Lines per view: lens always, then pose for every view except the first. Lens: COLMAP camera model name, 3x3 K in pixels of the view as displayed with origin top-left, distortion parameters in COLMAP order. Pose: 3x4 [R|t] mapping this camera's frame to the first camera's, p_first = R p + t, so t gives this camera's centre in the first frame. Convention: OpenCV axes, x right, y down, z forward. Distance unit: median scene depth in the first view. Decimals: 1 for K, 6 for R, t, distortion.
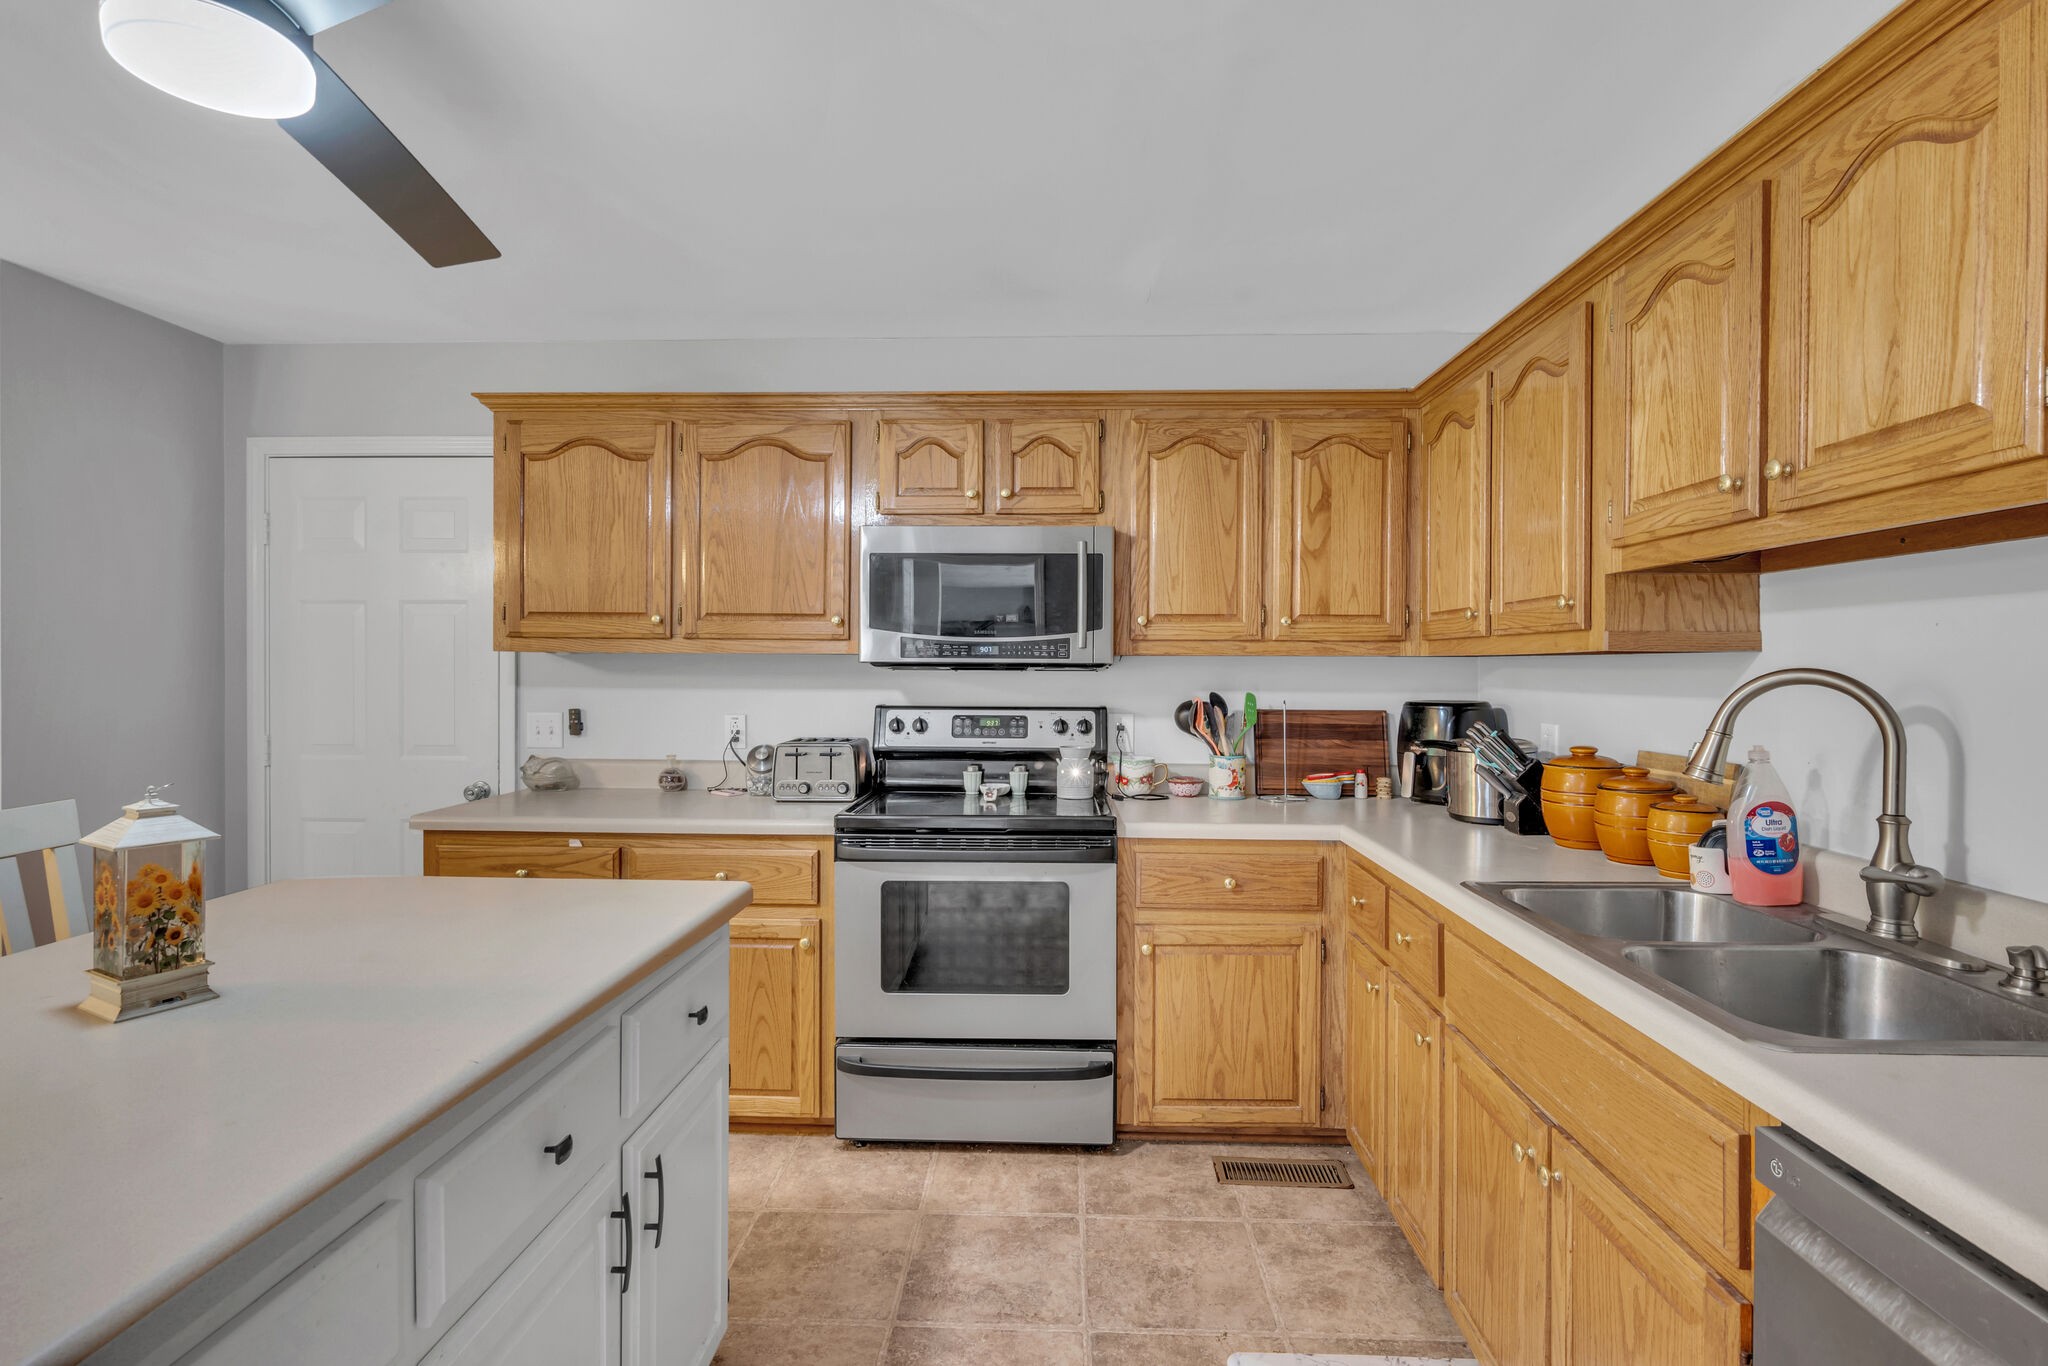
lens RADIAL K [[954.5, 0, 1028.5], [0, 954.5, 668.5], [0, 0, 1]] dist [-0.004044, 0.000040]
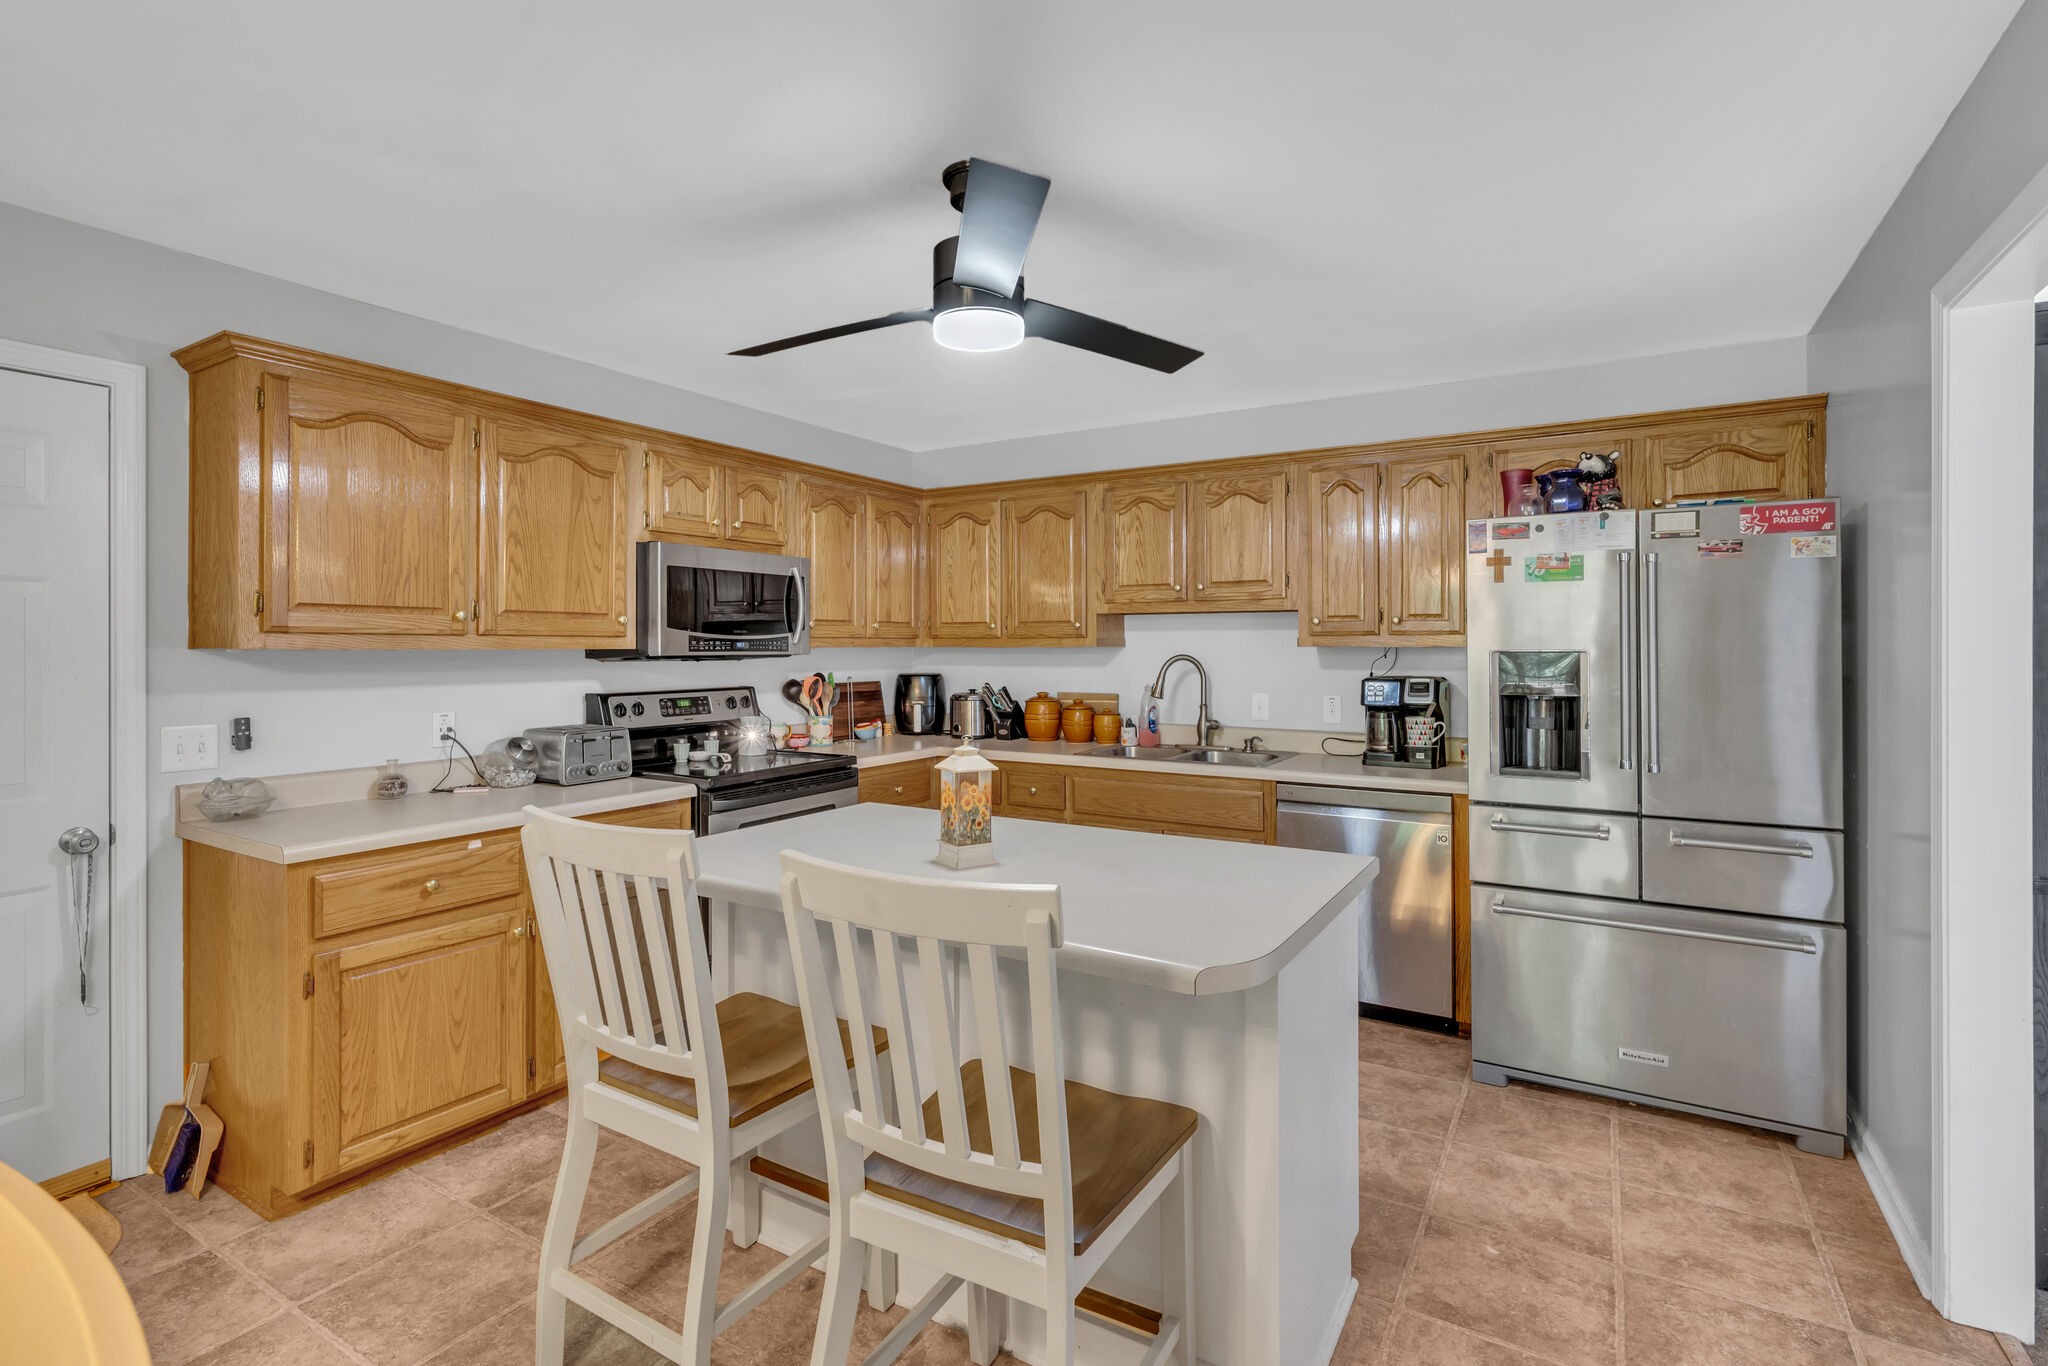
lens RADIAL K [[954.5, 0, 1032.0], [0, 954.5, 642.1], [0, 0, 1]] dist [-0.004044, 0.000040]
pose [[0.486832, -0.003552, 0.873488, -0.953407], [0.005846, 0.999983, 0.000808, -0.021496], [-0.873476, 0.004713, 0.486844, 0.013499]]
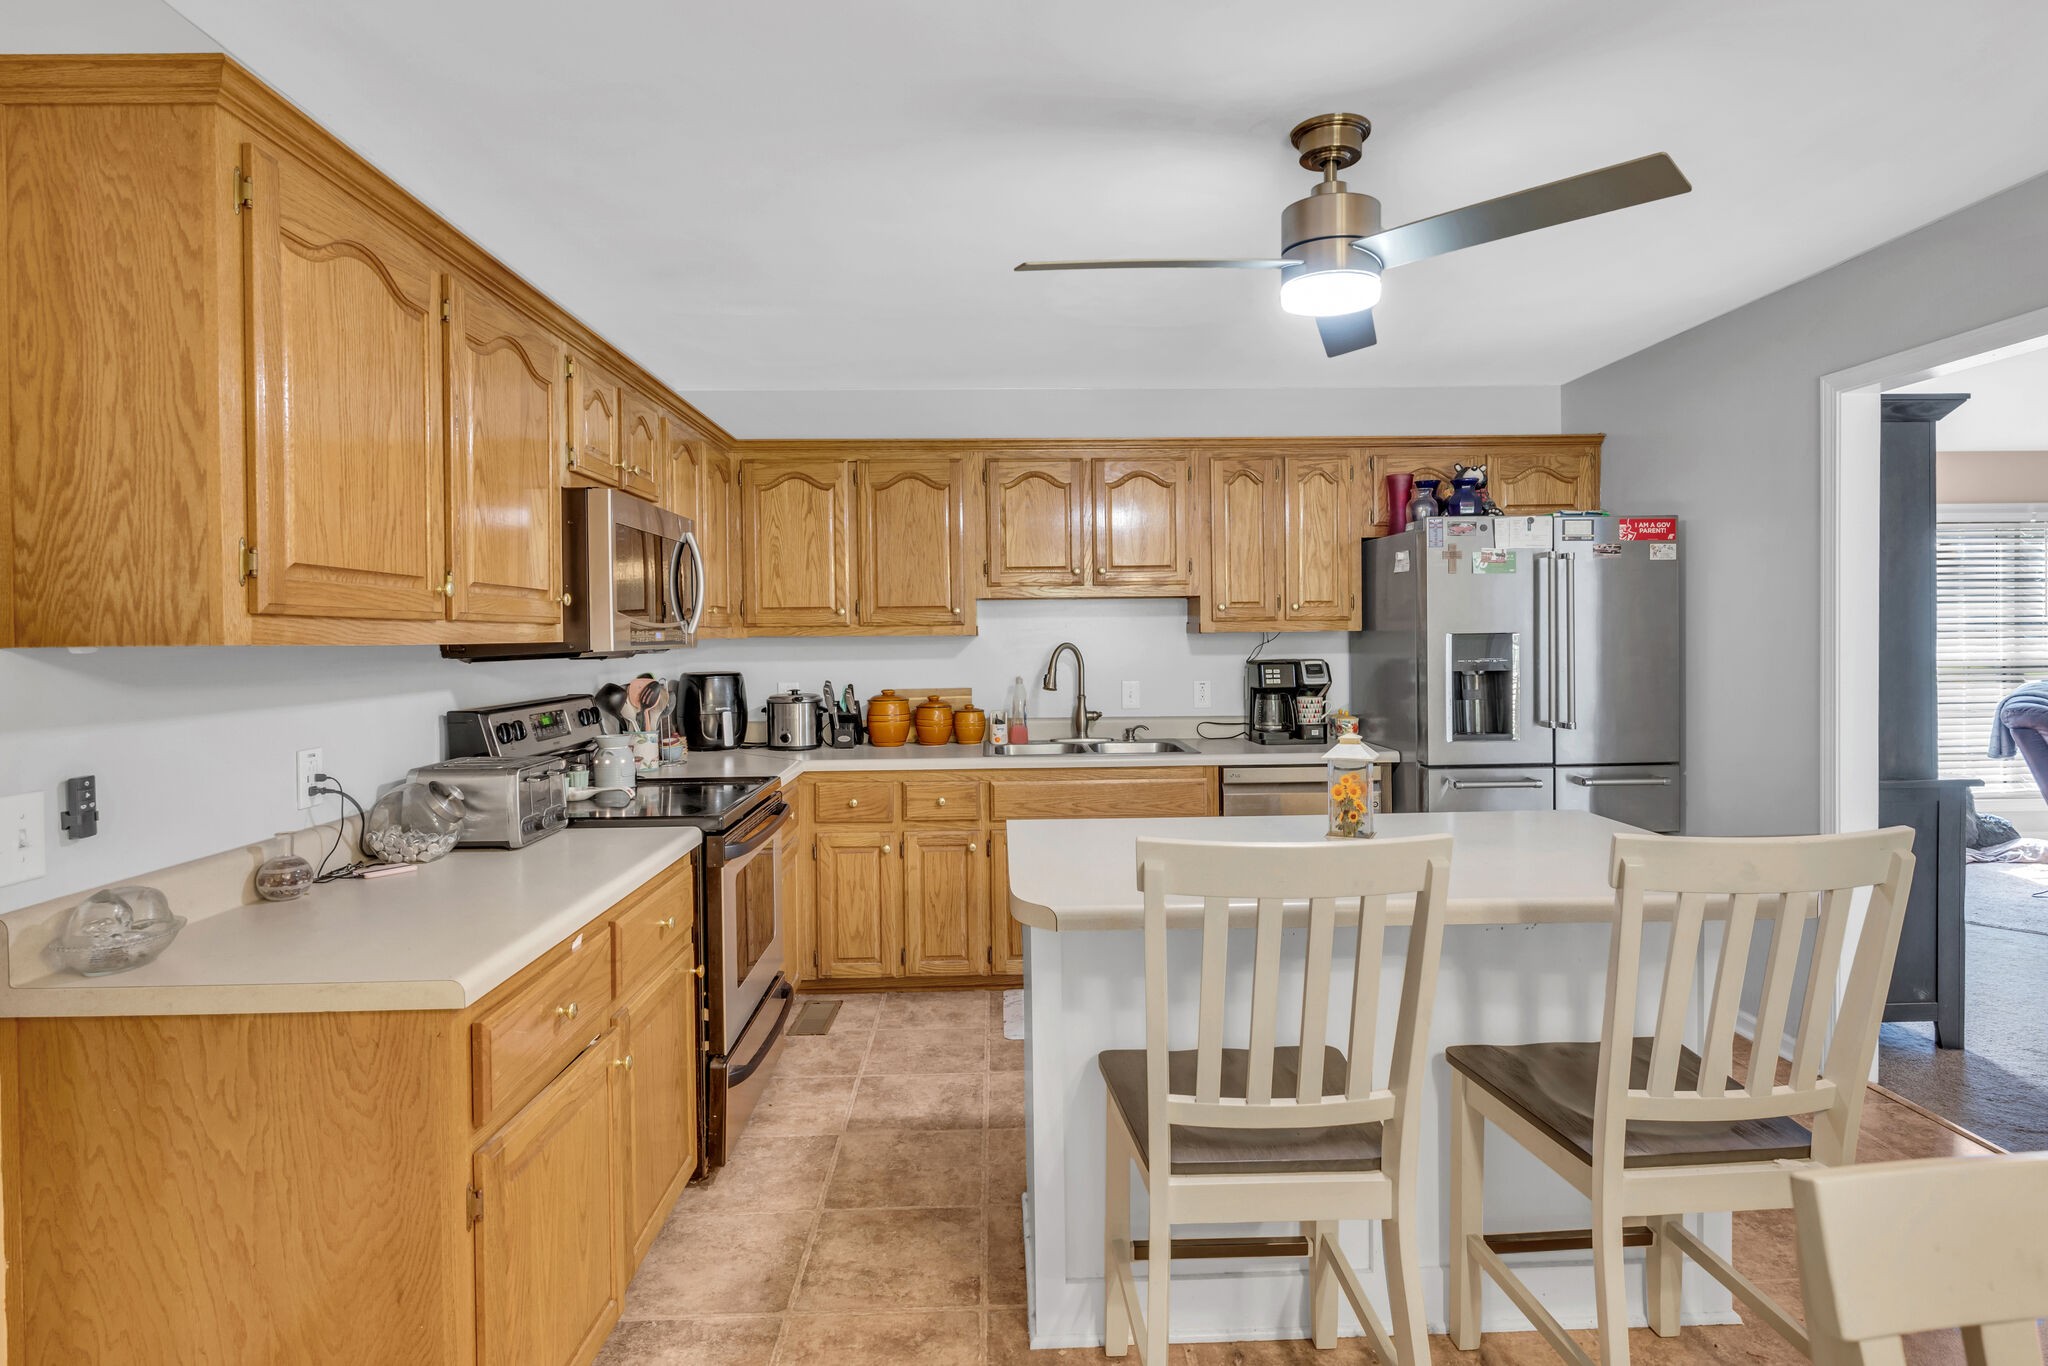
lens RADIAL K [[1074.5, 0, 1037.1], [0, 1074.5, 642.2], [0, 0, 1]] dist [-0.000052, -0.000783]
pose [[-0.066910, -0.011959, 0.997687, -1.100285], [0.014233, 0.999815, 0.012939, -0.021231], [-0.997658, 0.015066, -0.066727, 0.665978]]
